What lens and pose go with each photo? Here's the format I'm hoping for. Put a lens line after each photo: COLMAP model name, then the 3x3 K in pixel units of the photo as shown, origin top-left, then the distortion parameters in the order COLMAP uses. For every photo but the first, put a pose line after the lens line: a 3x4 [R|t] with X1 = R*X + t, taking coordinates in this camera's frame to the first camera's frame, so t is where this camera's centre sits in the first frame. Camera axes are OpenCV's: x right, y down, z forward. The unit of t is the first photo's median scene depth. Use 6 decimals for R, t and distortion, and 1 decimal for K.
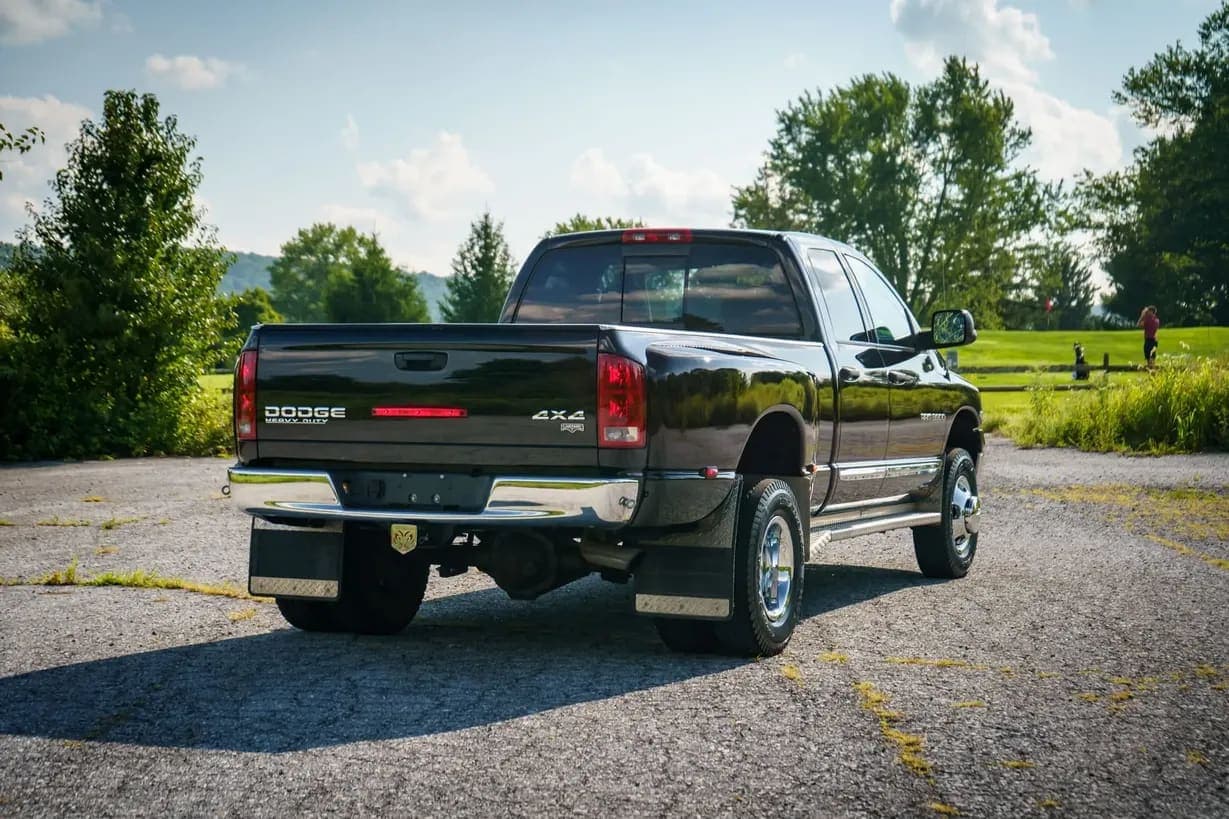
lens RADIAL K [[2367.0, 0, 616.1], [0, 2367.0, 409.6], [0, 0, 1]] dist [0.015247, 0.000000]
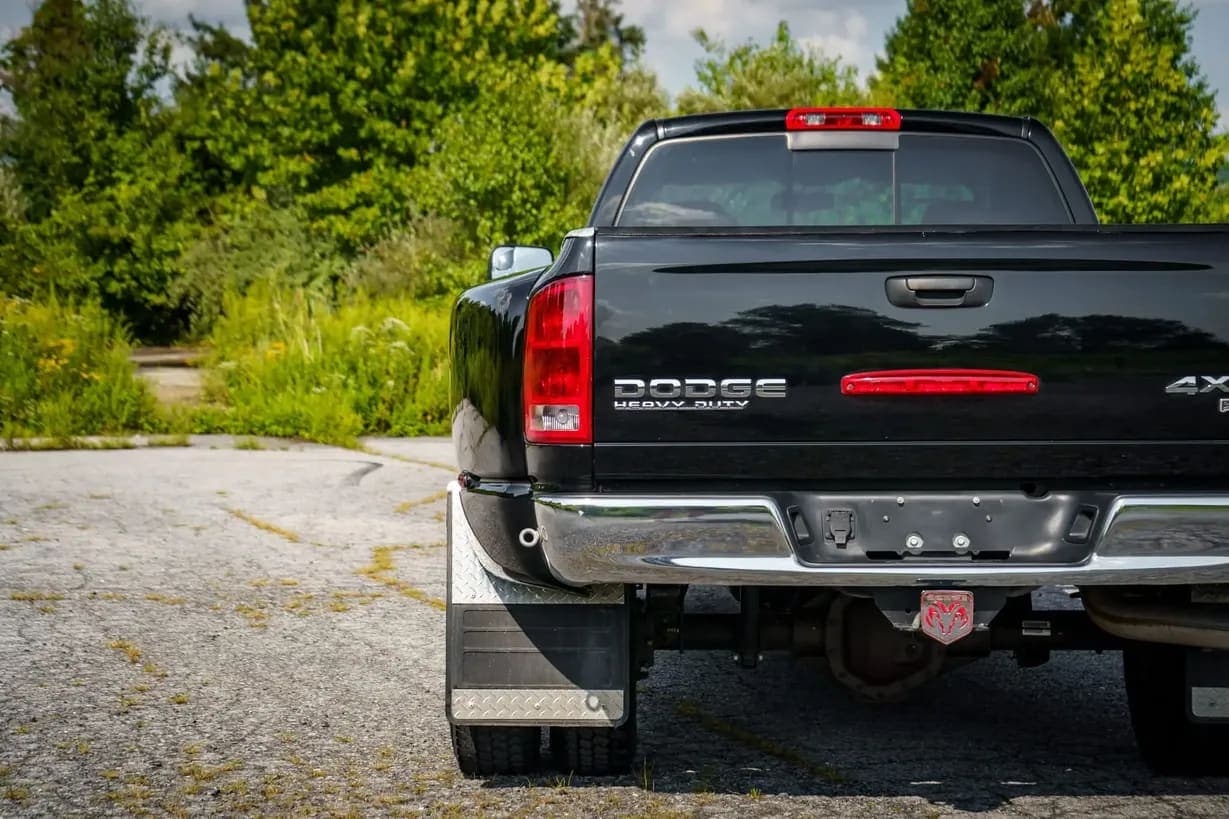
lens RADIAL K [[2465.2, 0, 608.0], [0, 2465.2, 403.4], [0, 0, 1]] dist [0.033564, 0.000000]
pose [[0.931231, -0.016801, 0.364043, -0.356569], [0.017308, 0.999848, 0.001870, 0.003204], [-0.364019, 0.004559, 0.931380, 0.484964]]
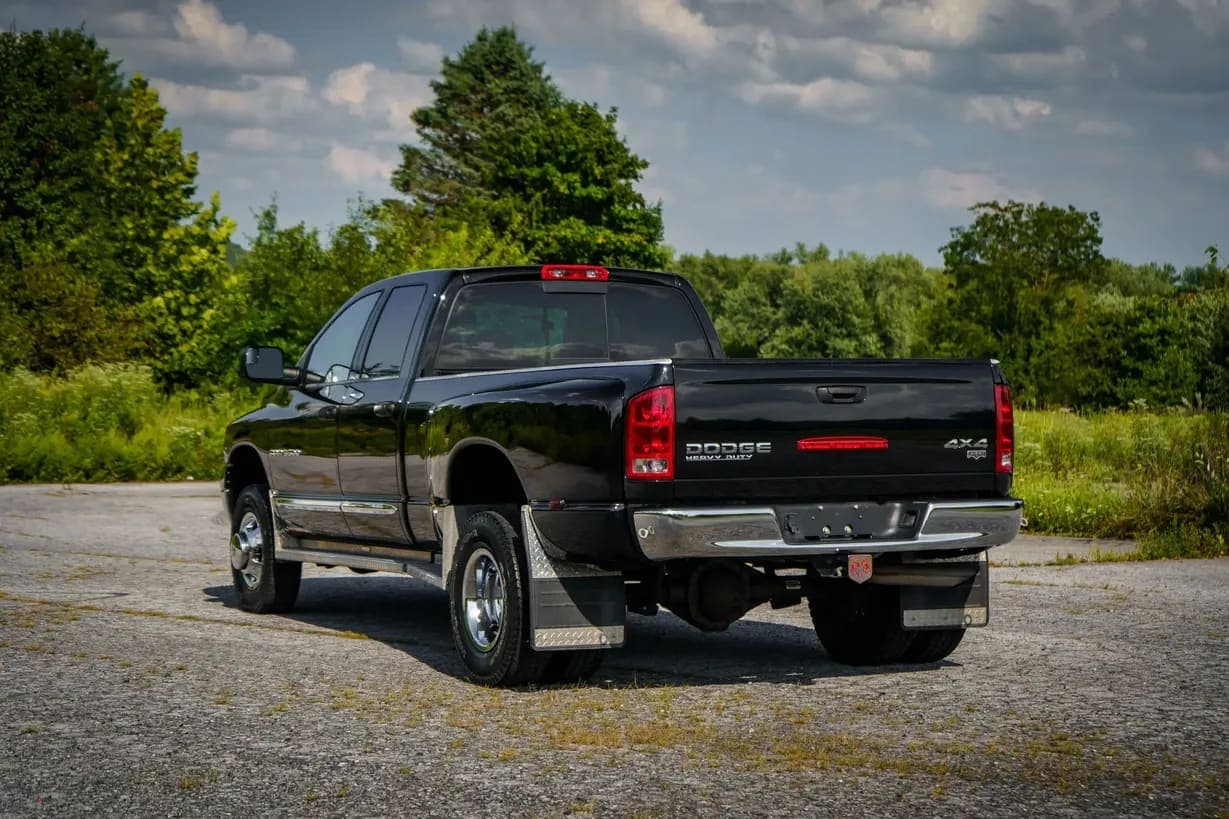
lens RADIAL K [[2424.4, 0, 643.9], [0, 2424.4, 401.9], [0, 0, 1]] dist [0.007669, 0.000000]
pose [[0.658112, -0.011338, 0.752835, -0.909482], [0.026877, 0.999603, -0.008441, -0.010521], [-0.752440, 0.025789, 0.658156, 0.368270]]
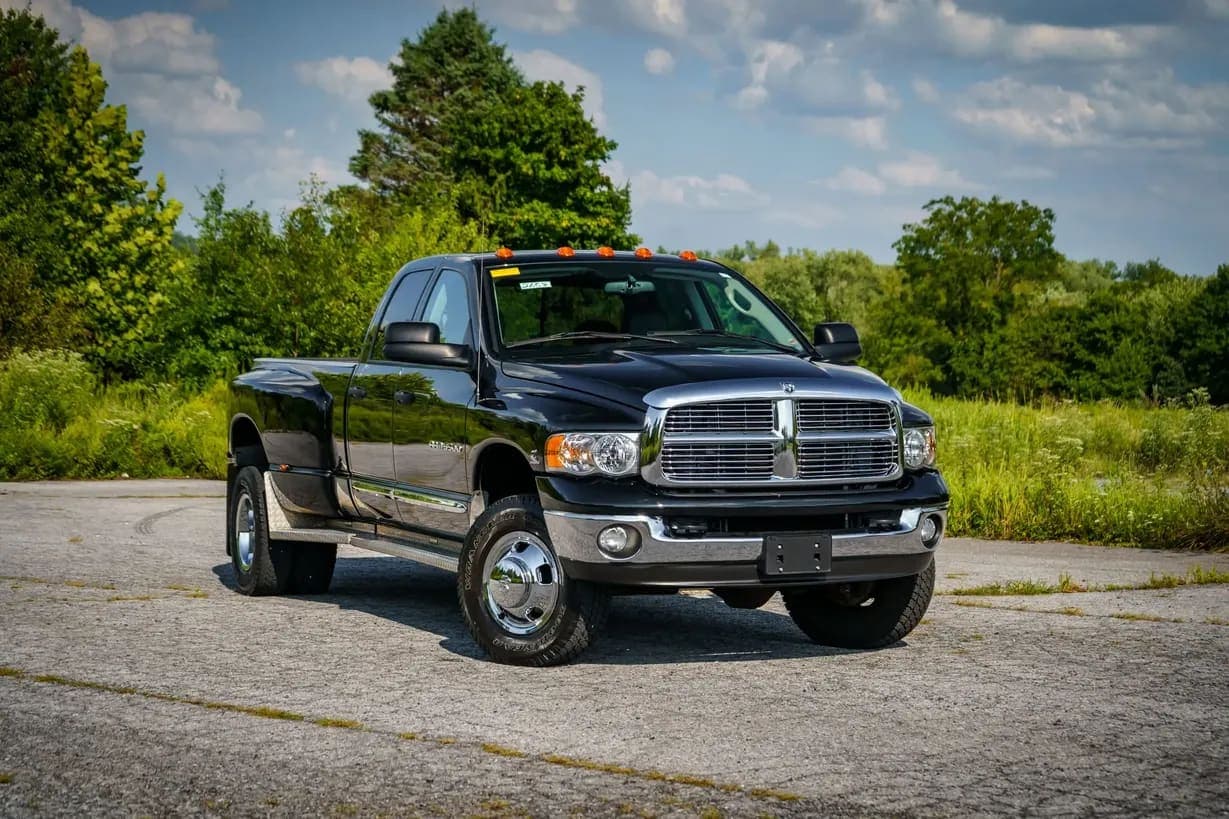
lens RADIAL K [[2367.0, 0, 622.5], [0, 2367.0, 417.4], [0, 0, 1]] dist [0.015247, 0.000000]
pose [[0.650576, -0.018219, 0.759223, -0.634484], [0.026632, 0.999645, 0.001167, -0.010271], [-0.758974, 0.019460, 0.650830, 0.649633]]
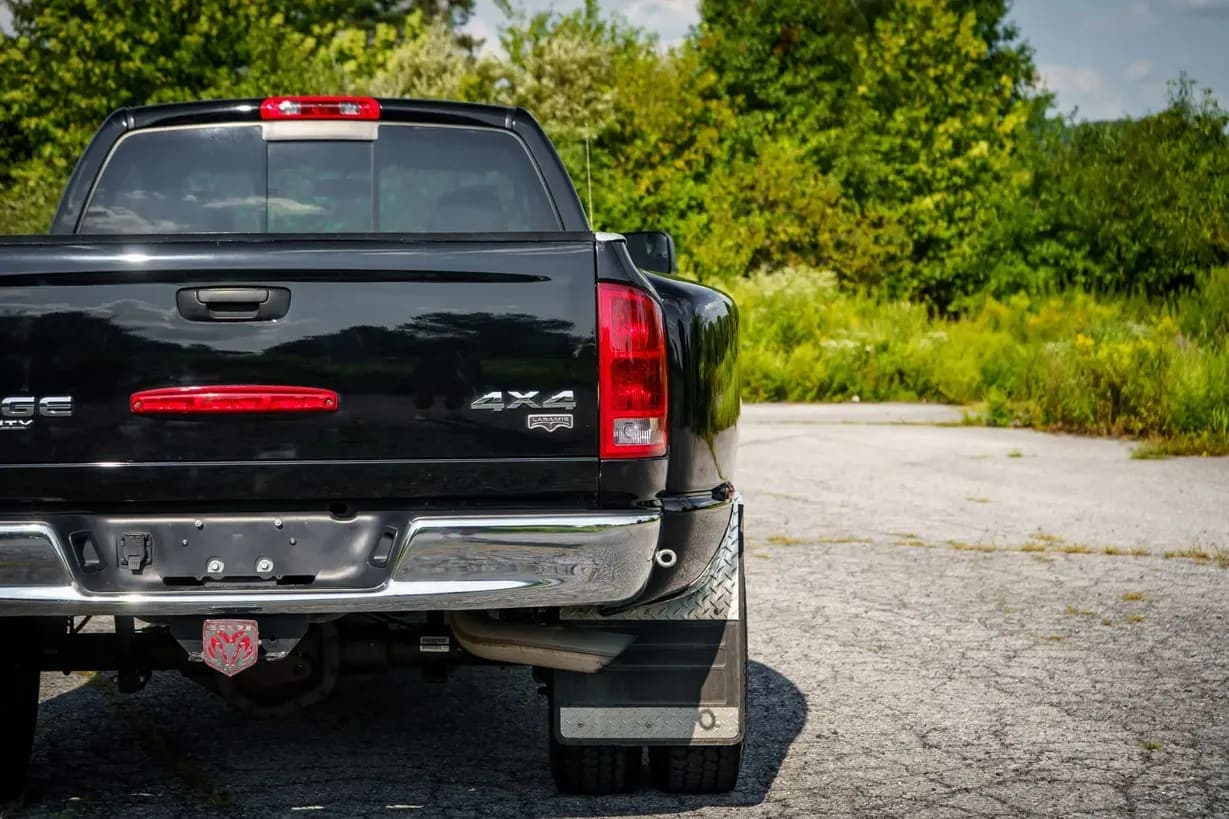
lens RADIAL K [[2465.2, 0, 601.6], [0, 2465.2, 415.0], [0, 0, 1]] dist [0.033564, 0.000000]
pose [[0.910888, -0.030380, 0.411534, -0.229163], [0.022970, 0.999473, 0.022942, -0.006286], [-0.412014, -0.011445, 0.911106, 0.460836]]
